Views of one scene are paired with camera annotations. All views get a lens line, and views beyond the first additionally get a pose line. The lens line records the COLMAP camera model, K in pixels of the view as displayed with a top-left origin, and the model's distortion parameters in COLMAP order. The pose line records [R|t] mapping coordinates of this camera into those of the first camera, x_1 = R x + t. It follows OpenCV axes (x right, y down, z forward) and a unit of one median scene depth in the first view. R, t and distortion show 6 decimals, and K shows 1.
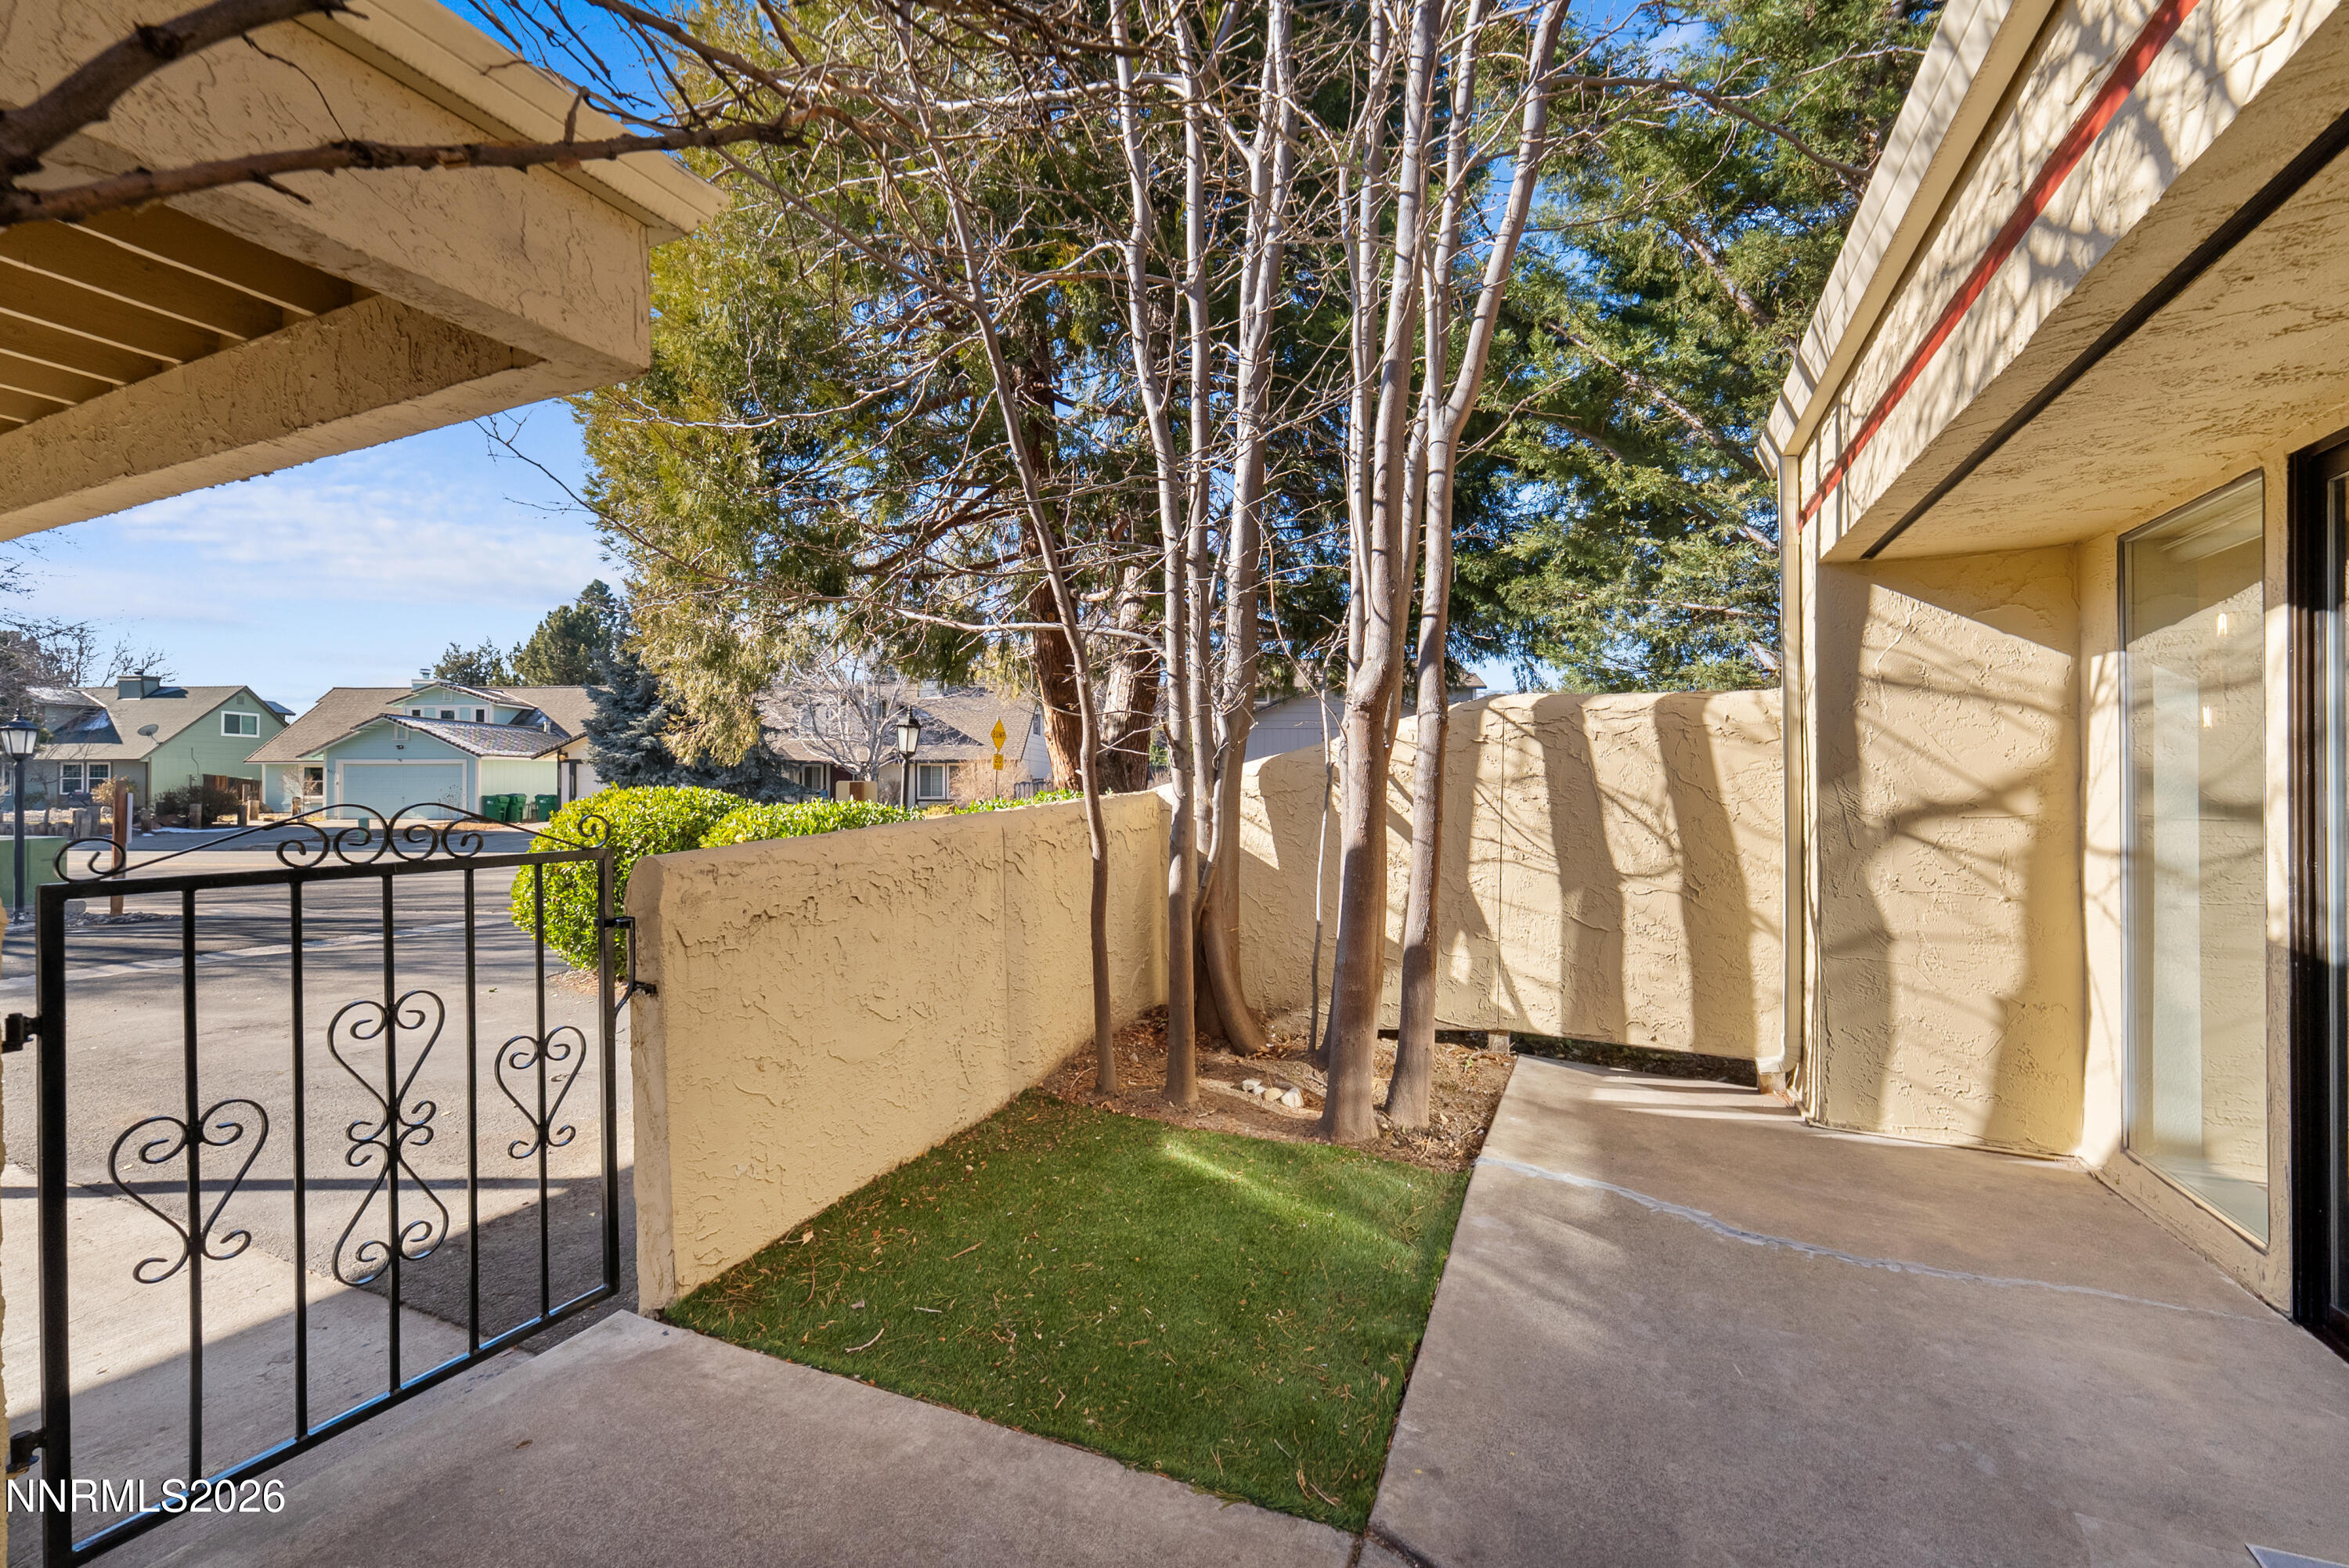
lens RADIAL K [[919.4, 0, 1174.5], [0, 919.4, 784.0], [0, 0, 1]] dist [-0.001199, -0.000131]
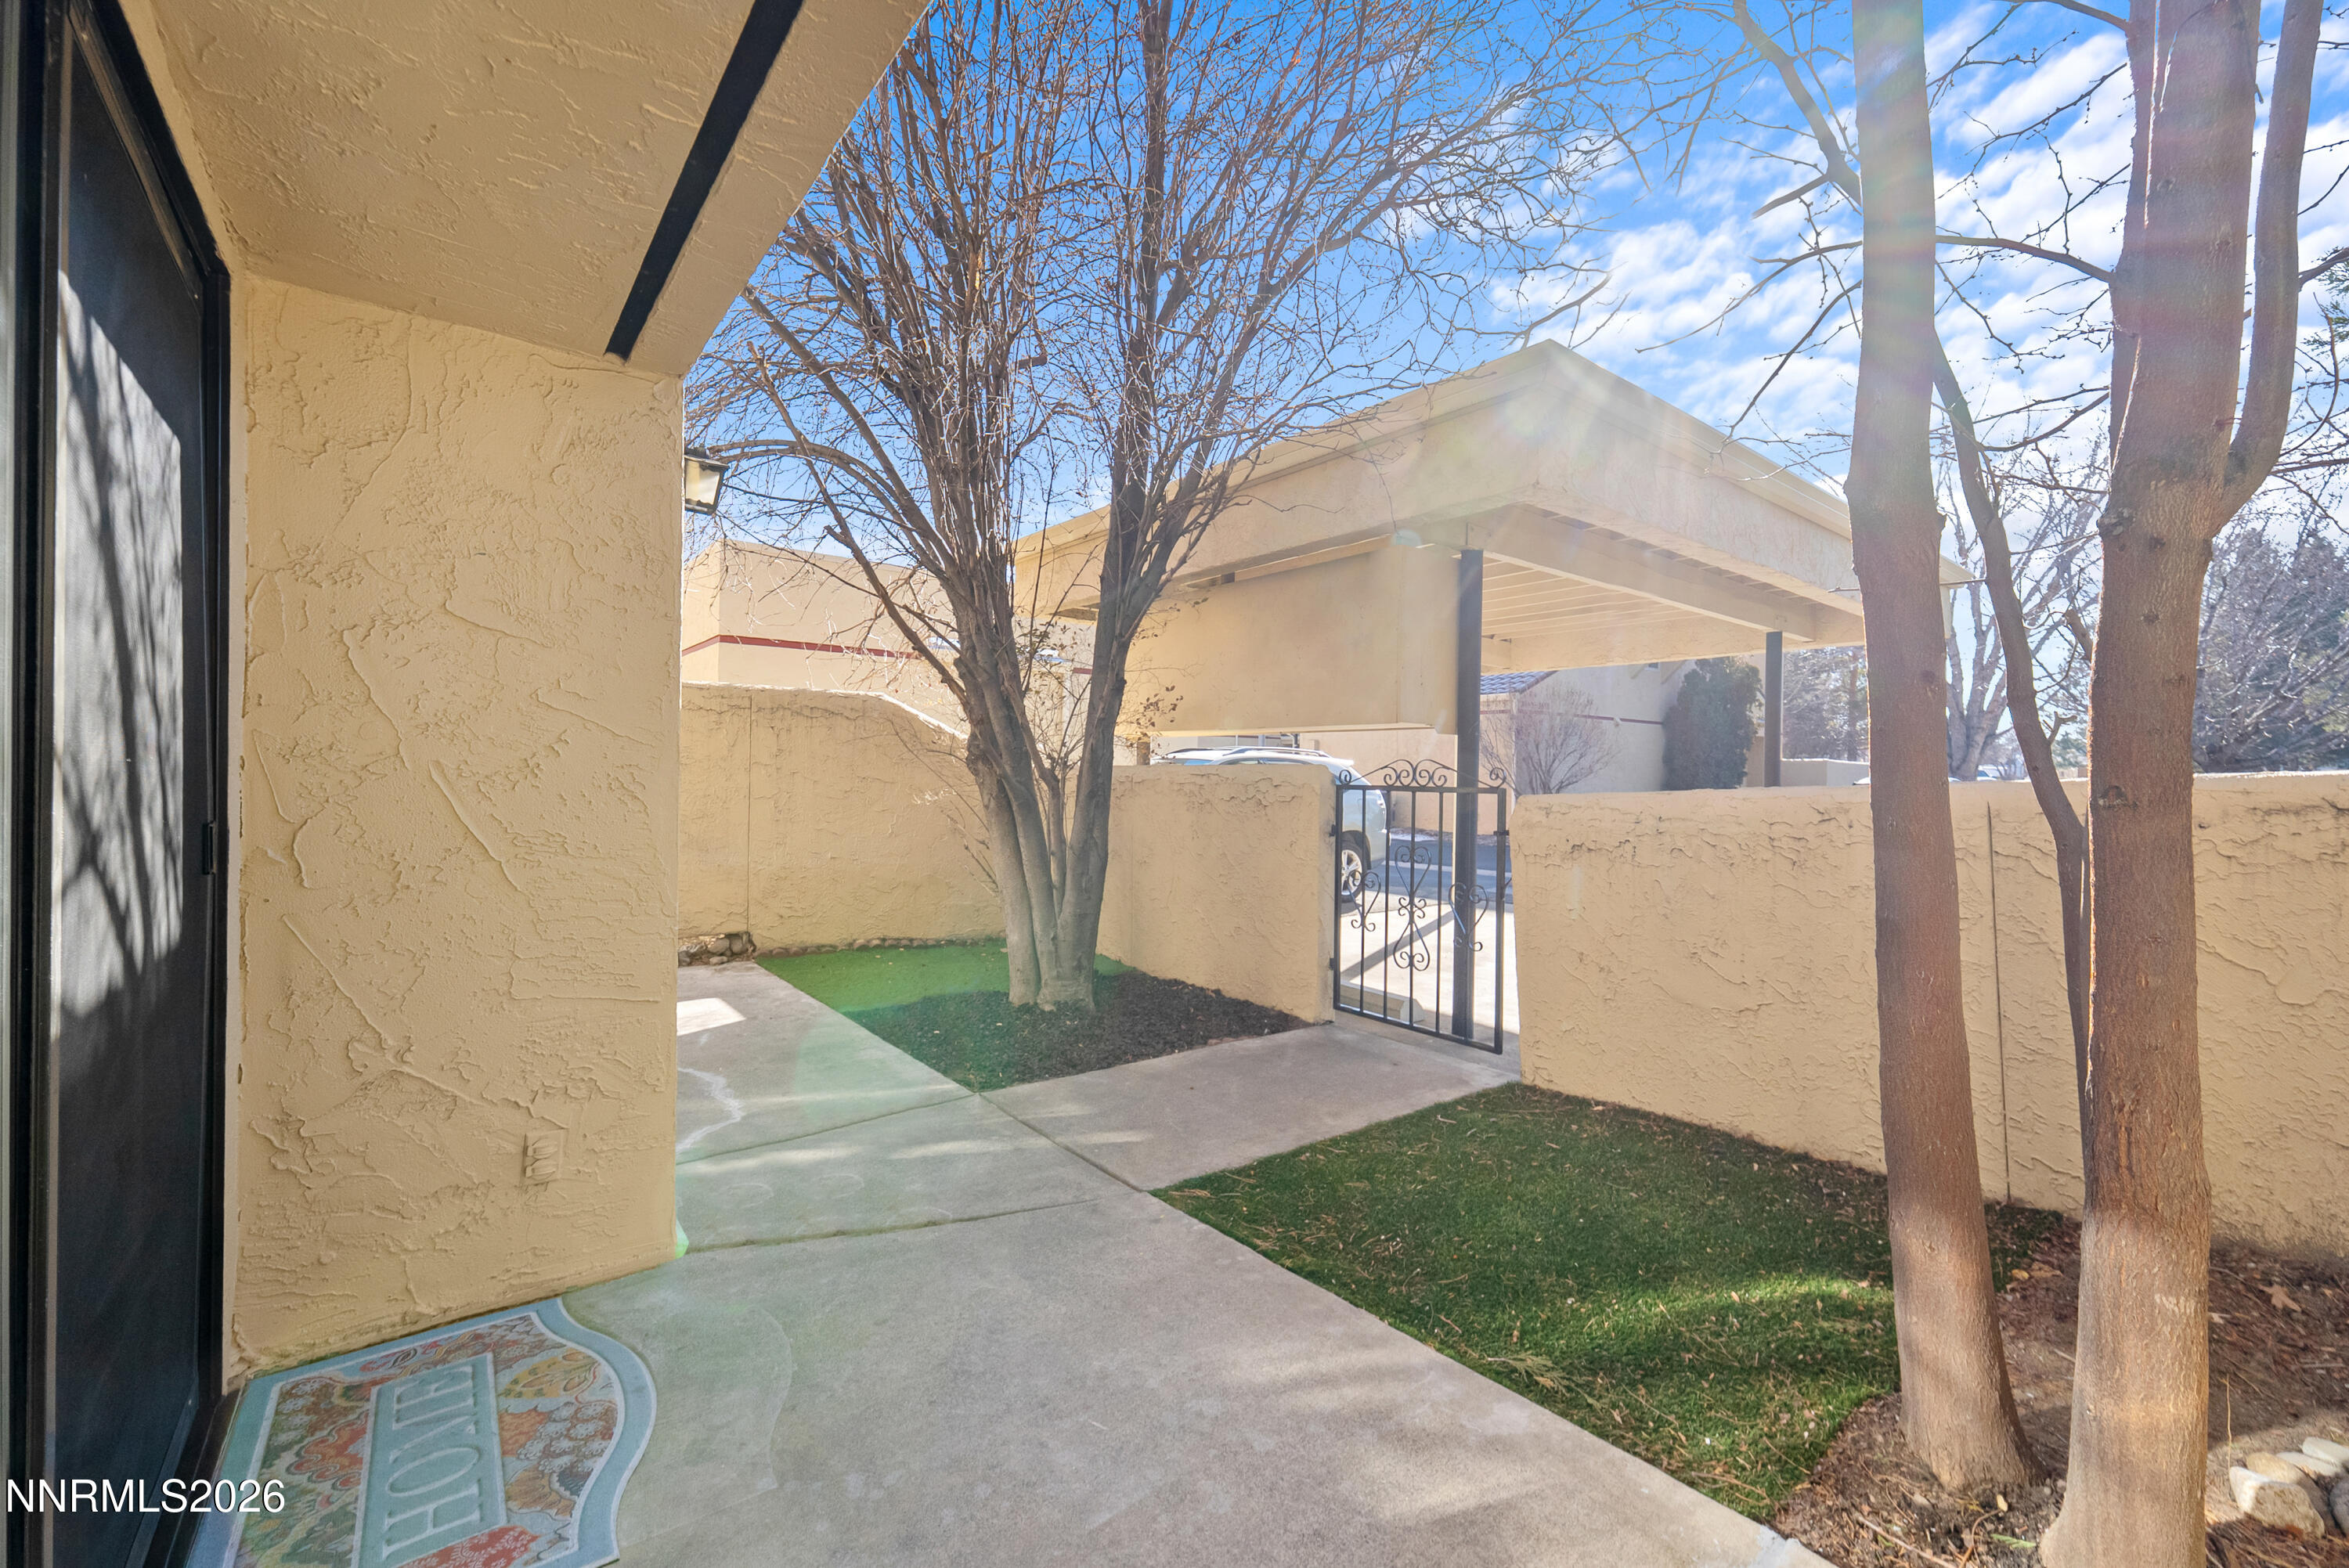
lens RADIAL K [[921.9, 0, 1174.5], [0, 921.9, 784.0], [0, 0, 1]] dist [-0.038379, 0.000019]
pose [[-0.441639, 0.001950, -0.897191, 0.693233], [-0.019326, 0.999745, 0.011687, 0.036302], [0.896985, 0.022501, -0.441488, 0.749043]]
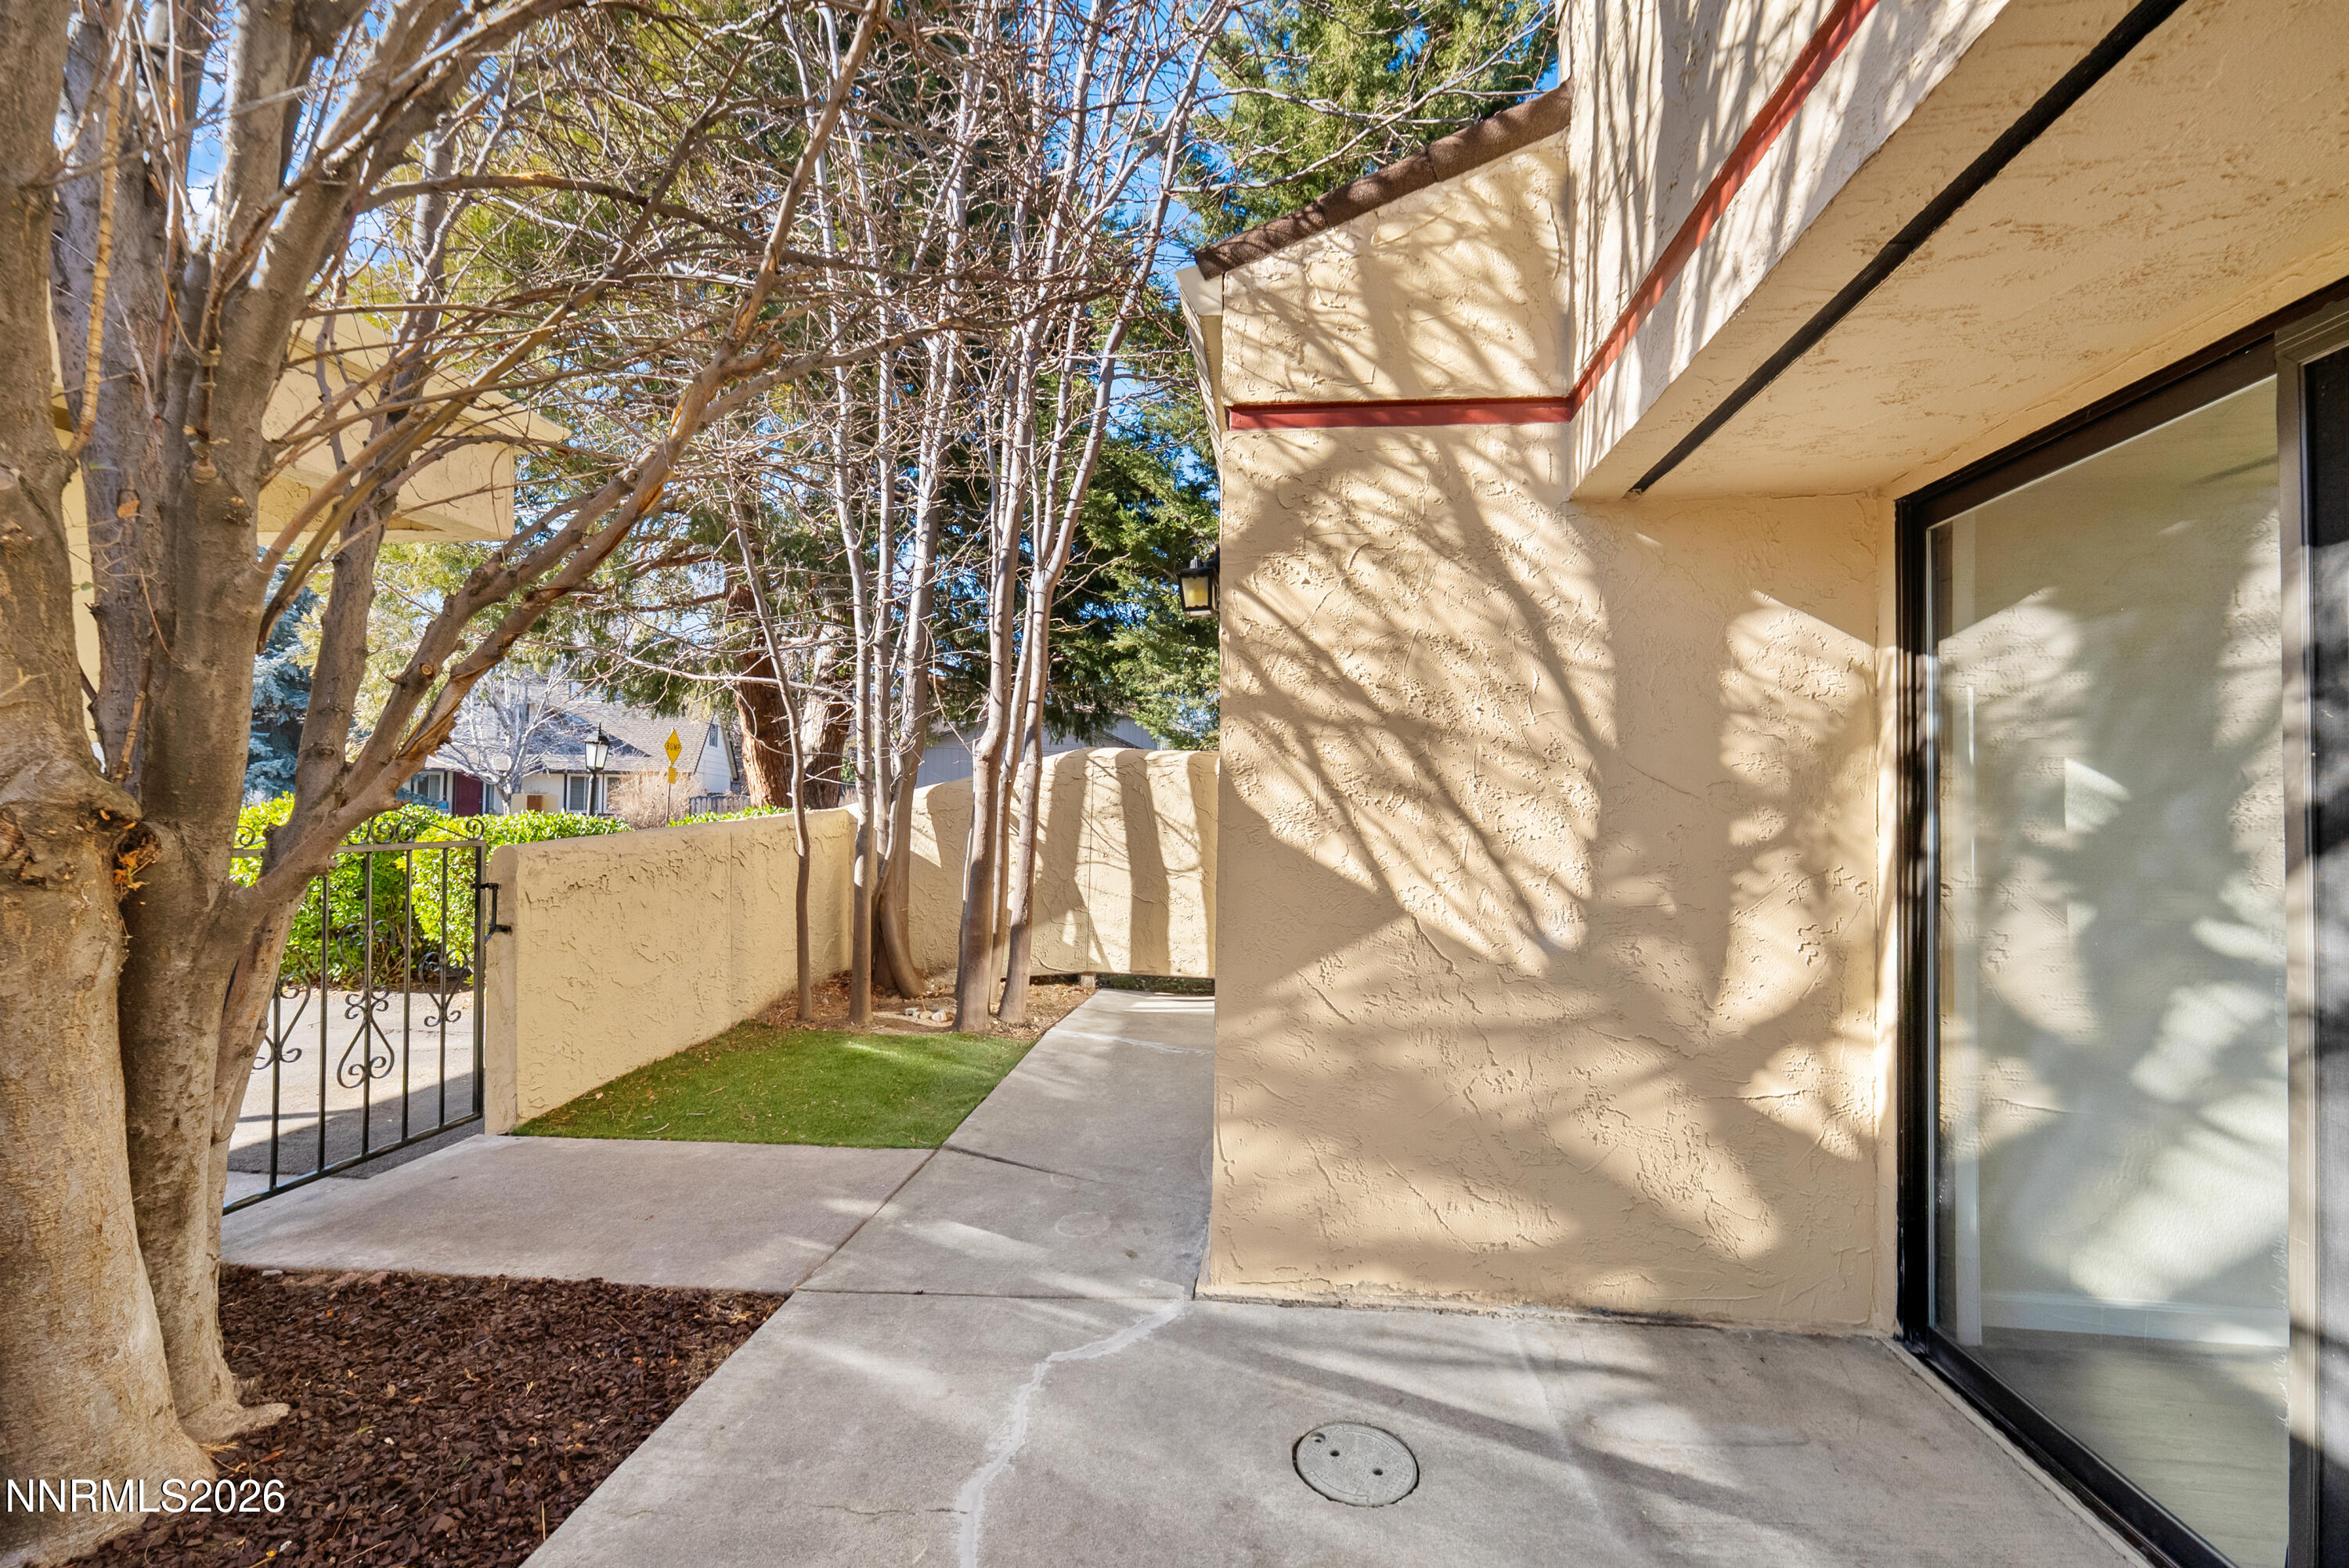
lens RADIAL K [[946.6, 0, 1183.9], [0, 946.6, 783.5], [0, 0, 1]] dist [0.001203, 0.000138]
pose [[0.948206, 0.023018, 0.316820, 0.010225], [-0.016514, 0.999594, -0.023199, -0.006339], [-0.317226, 0.016766, 0.948202, -0.579849]]
